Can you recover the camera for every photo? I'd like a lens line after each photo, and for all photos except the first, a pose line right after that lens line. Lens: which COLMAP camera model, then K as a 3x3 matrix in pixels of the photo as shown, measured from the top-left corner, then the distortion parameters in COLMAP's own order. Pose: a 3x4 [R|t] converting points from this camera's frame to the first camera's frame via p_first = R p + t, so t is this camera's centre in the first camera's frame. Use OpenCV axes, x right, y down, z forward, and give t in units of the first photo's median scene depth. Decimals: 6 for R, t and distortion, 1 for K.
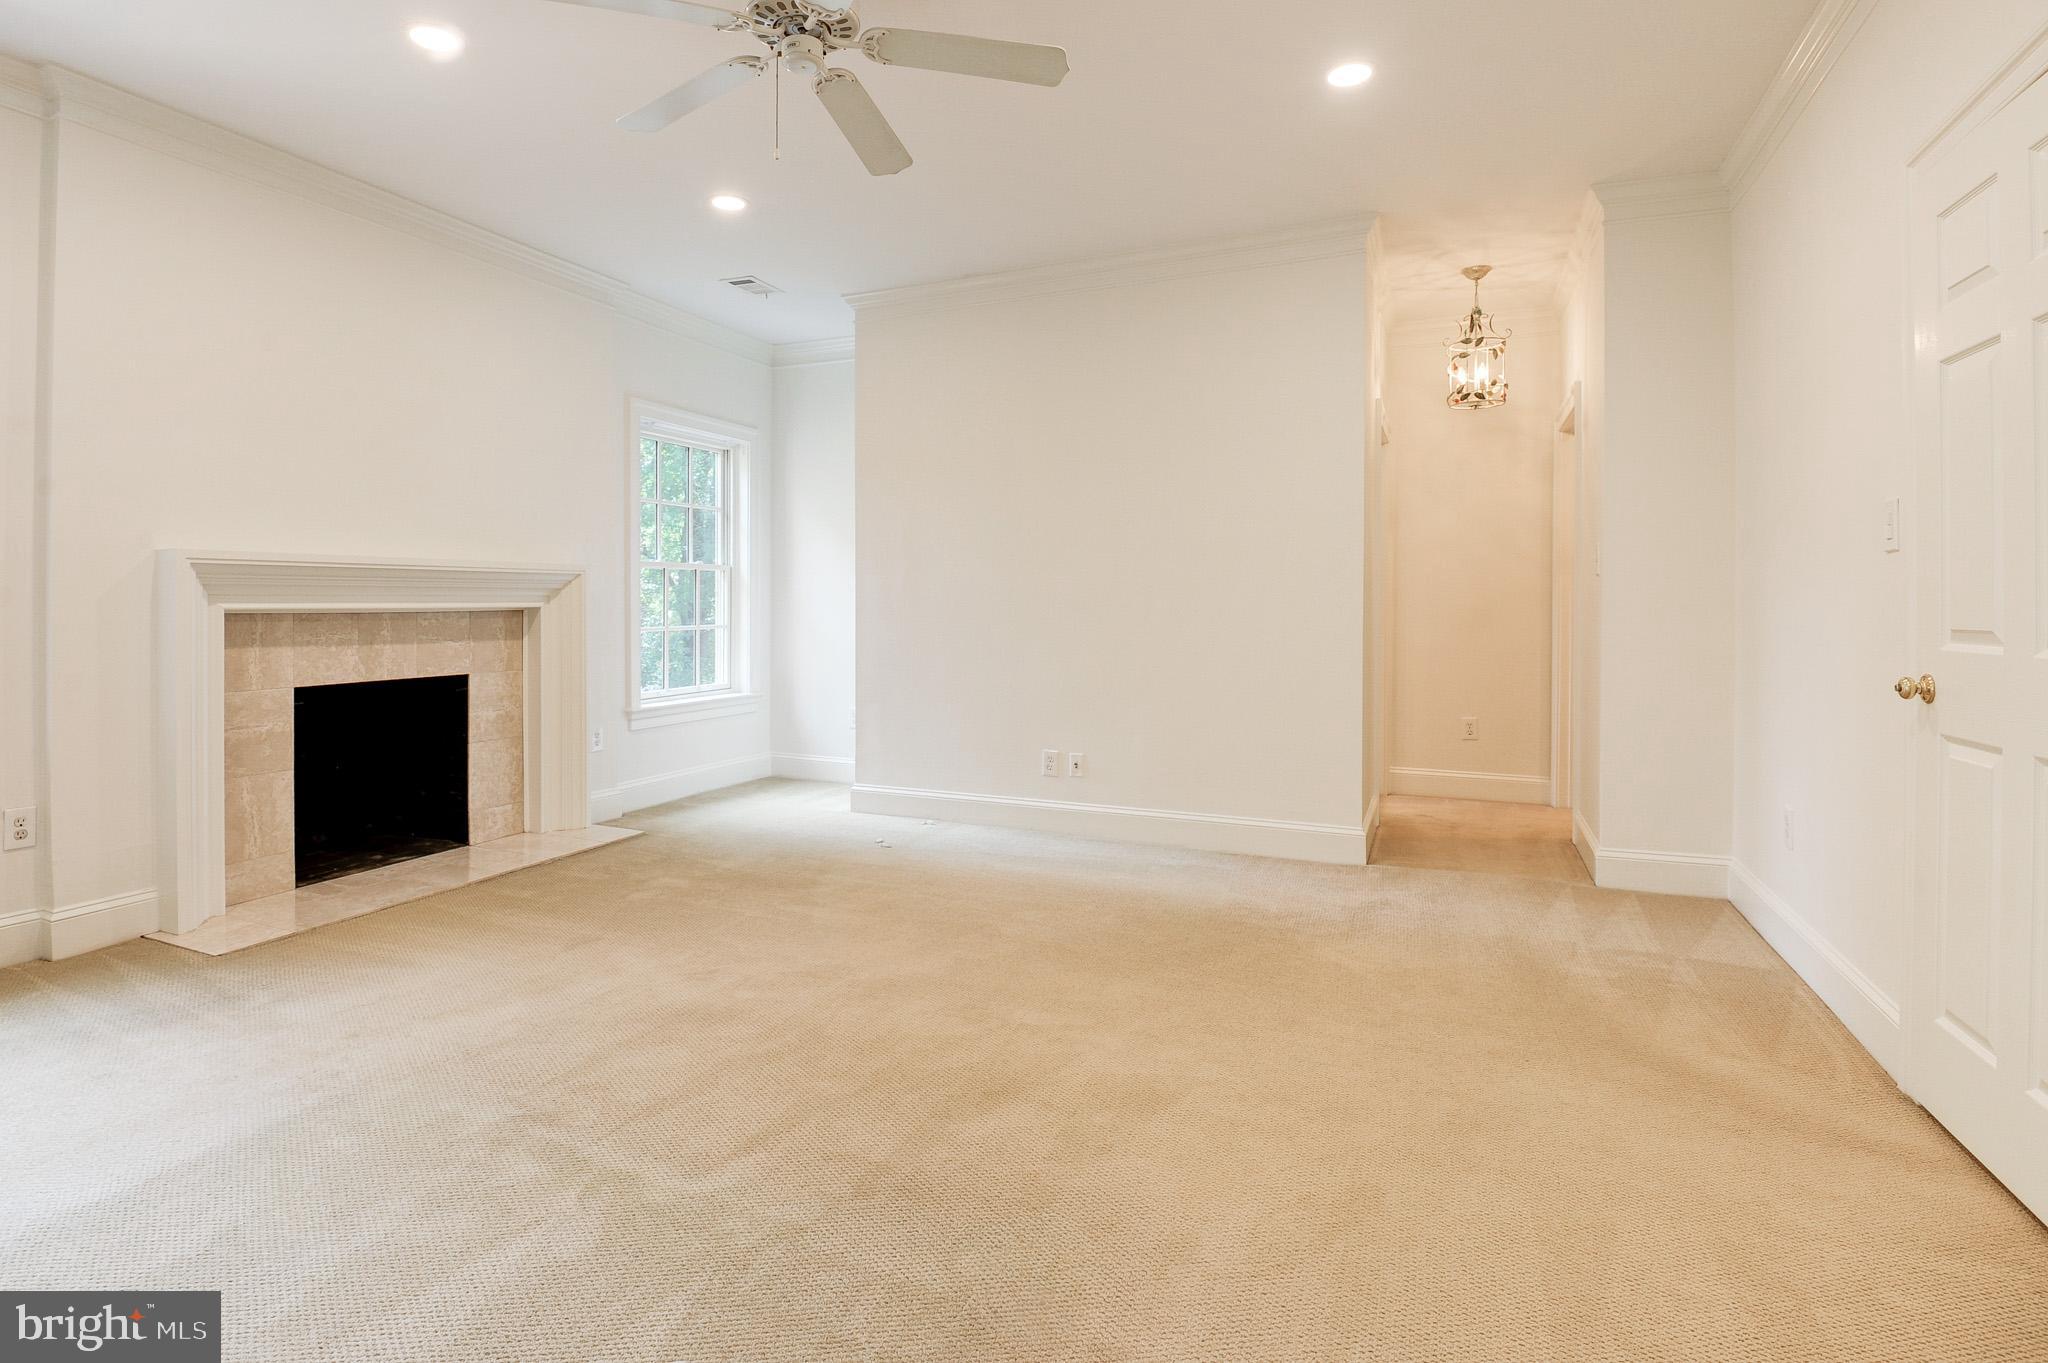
lens RADIAL K [[975.4, 0, 962.7], [0, 975.4, 617.3], [0, 0, 1]] dist [-0.005028, -0.010057]
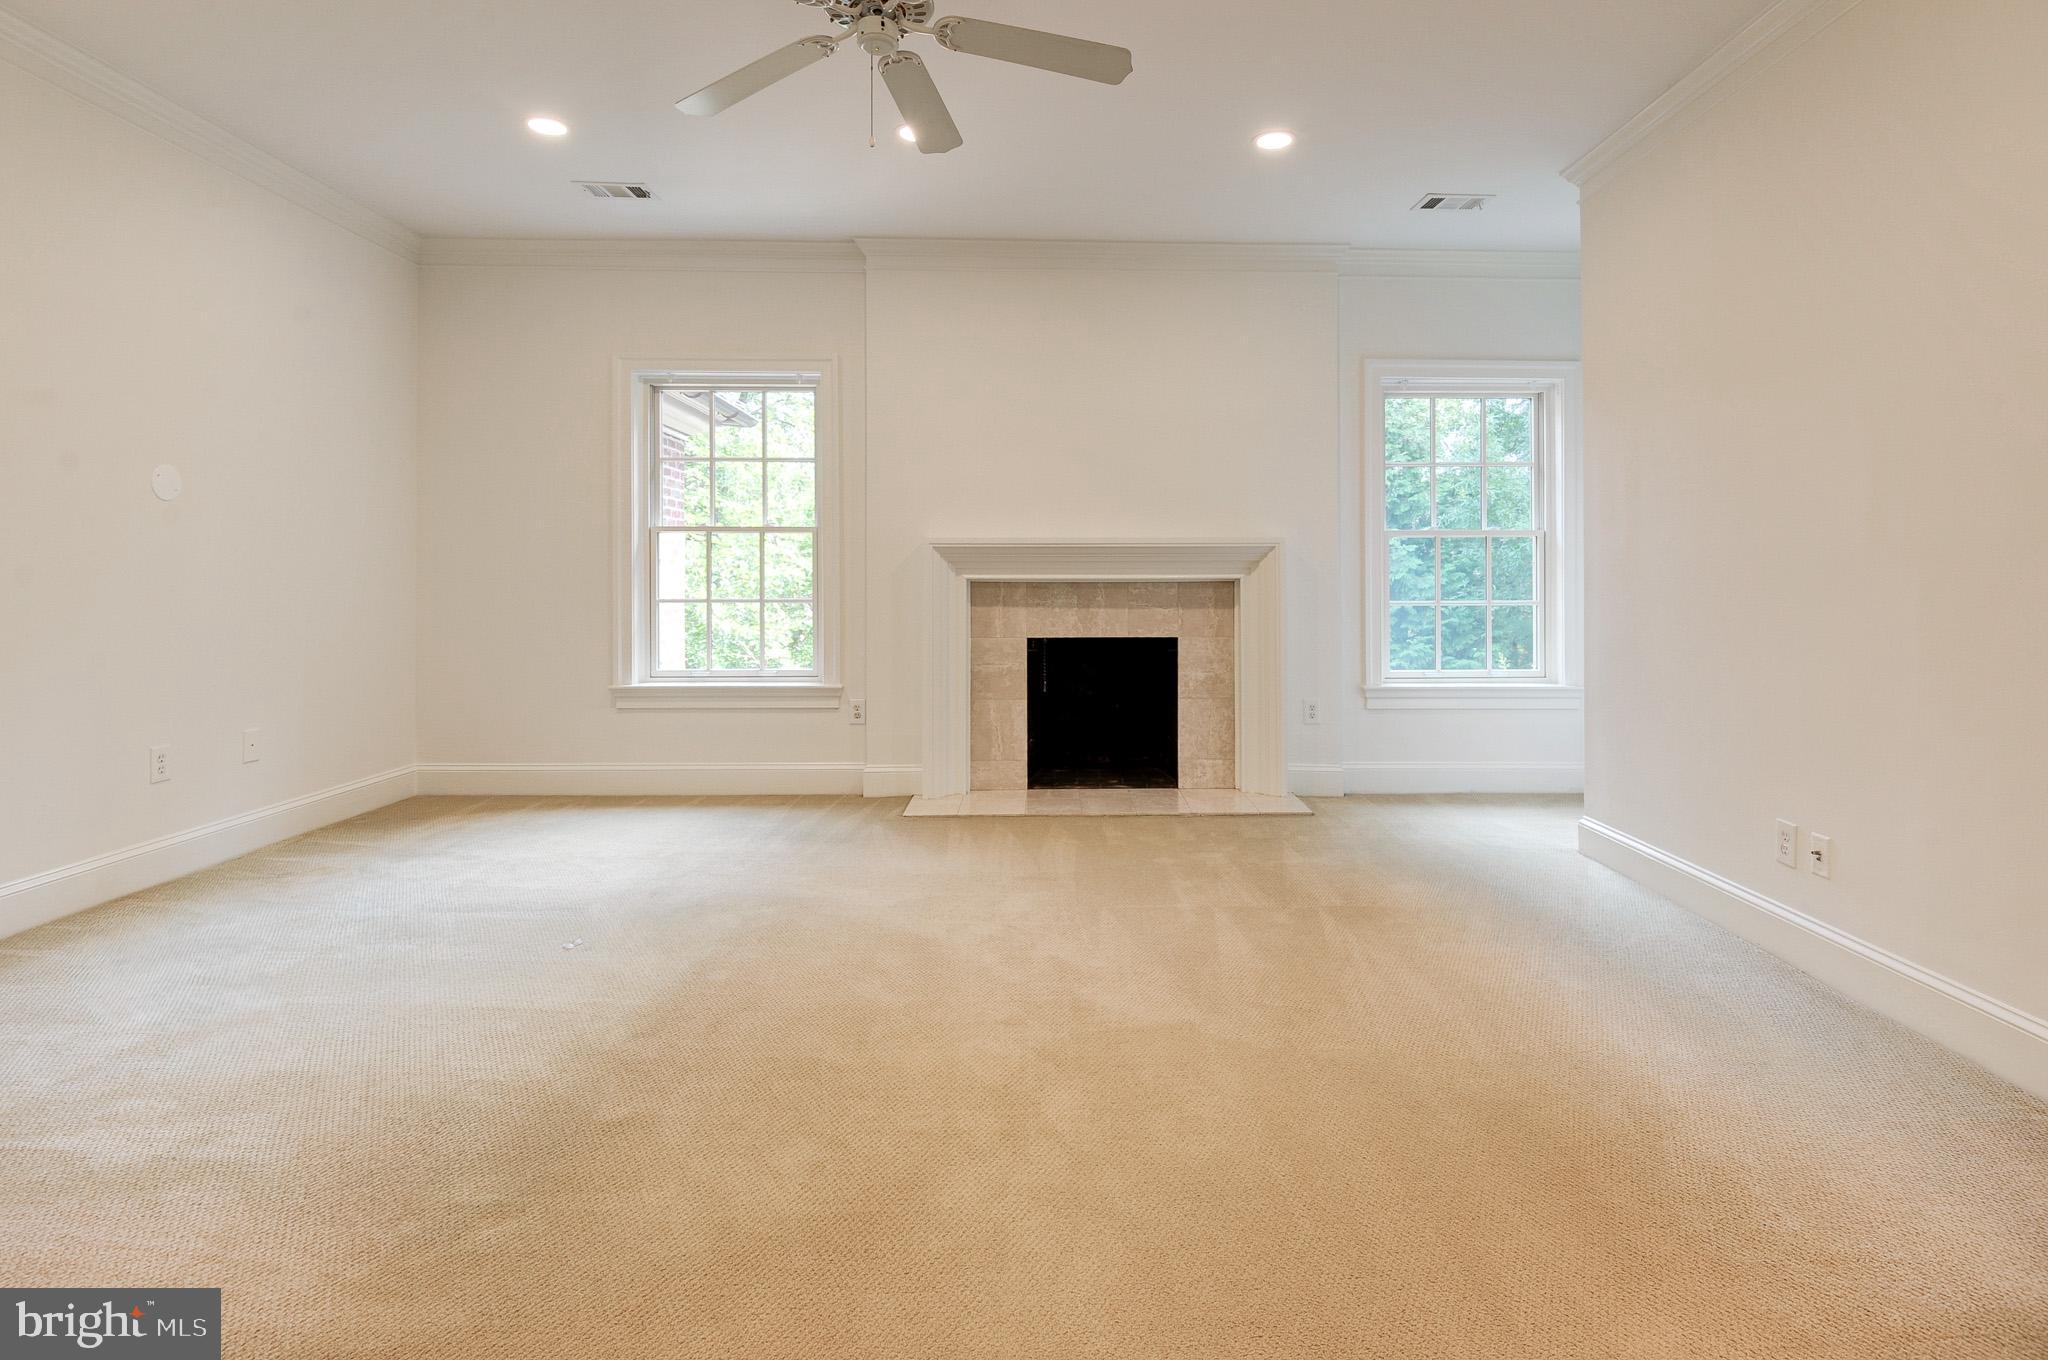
lens RADIAL K [[975.4, 0, 1107.0], [0, 975.4, 587.8], [0, 0, 1]] dist [-0.005028, -0.010057]
pose [[0.473239, 0.010548, -0.880871, 0.457168], [-0.013932, 0.999893, 0.004488, -0.003424], [0.880824, 0.010149, 0.473335, 0.389775]]
